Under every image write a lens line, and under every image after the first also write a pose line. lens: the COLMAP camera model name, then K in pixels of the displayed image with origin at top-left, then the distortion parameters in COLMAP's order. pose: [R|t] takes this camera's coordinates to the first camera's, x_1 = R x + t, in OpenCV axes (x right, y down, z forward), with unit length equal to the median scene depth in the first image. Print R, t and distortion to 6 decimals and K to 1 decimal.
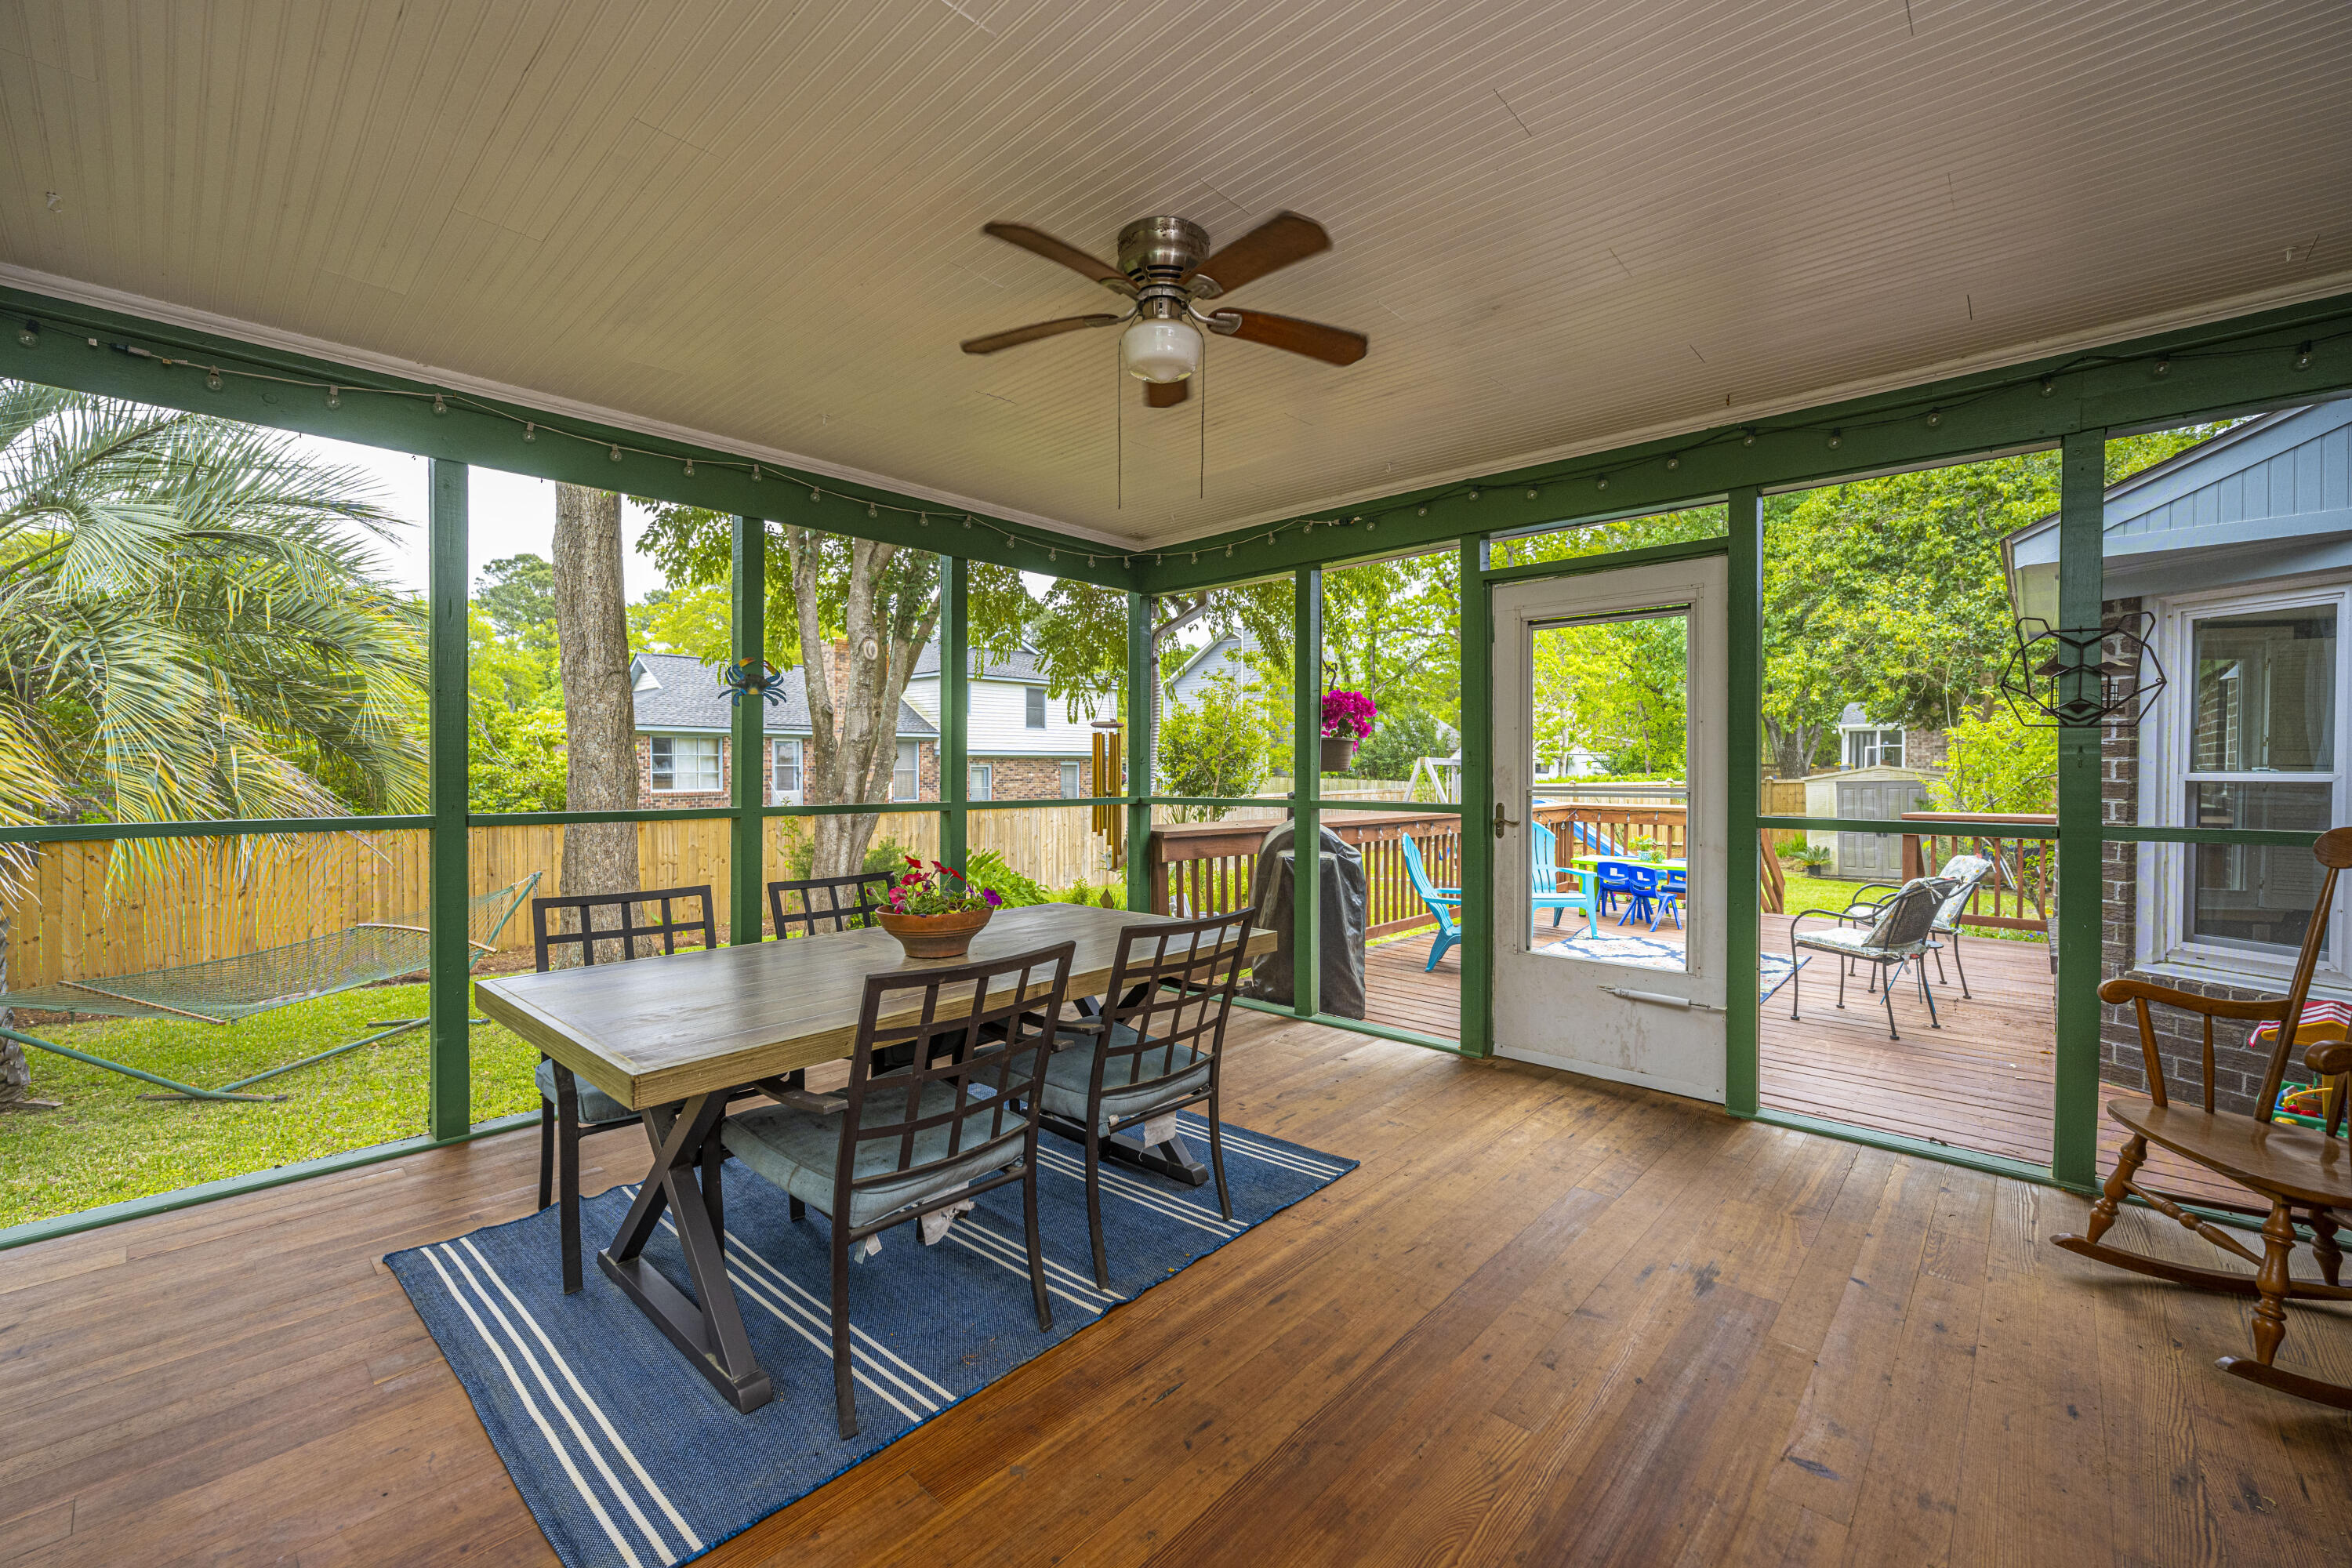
lens RADIAL K [[956.0, 0, 1170.9], [0, 956.0, 781.6], [0, 0, 1]] dist [-0.012252, -0.000207]
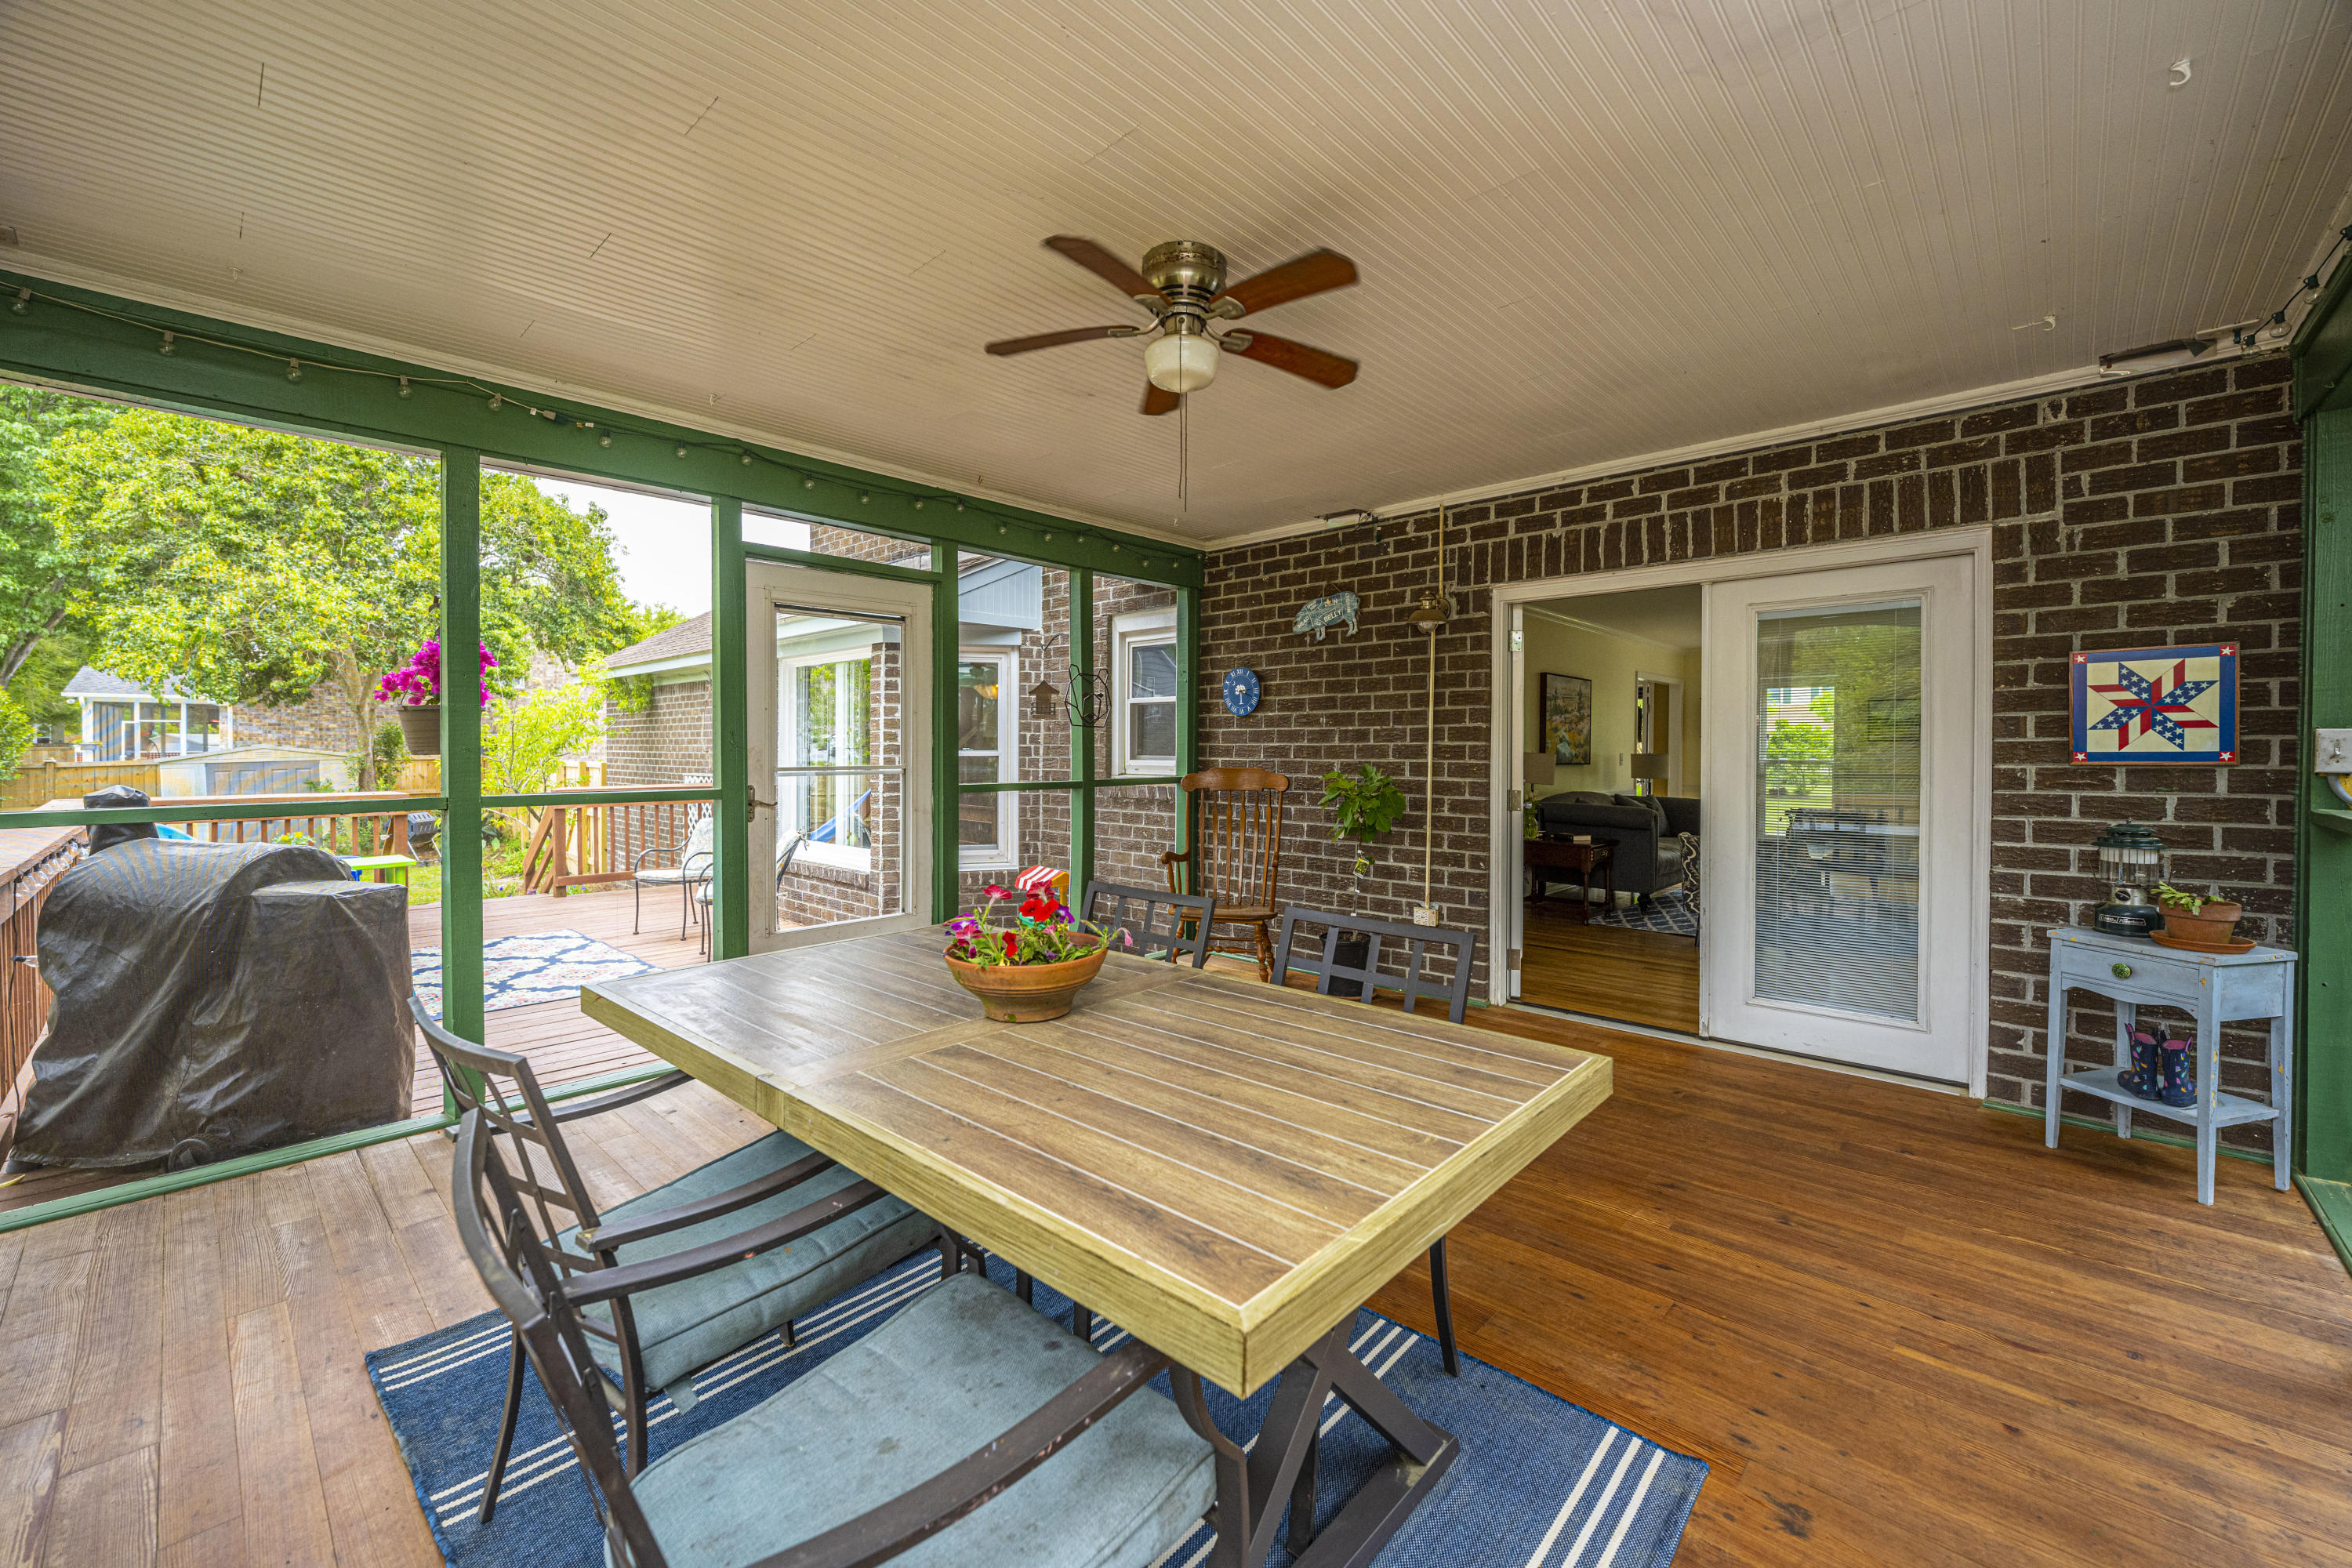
lens RADIAL K [[956.0, 0, 1168.6], [0, 956.0, 767.1], [0, 0, 1]] dist [-0.012252, -0.000207]
pose [[-0.001652, -0.018487, 0.999828, -0.171722], [0.011396, 0.999764, 0.018504, -0.002674], [-0.999934, 0.011425, -0.001441, 0.160825]]
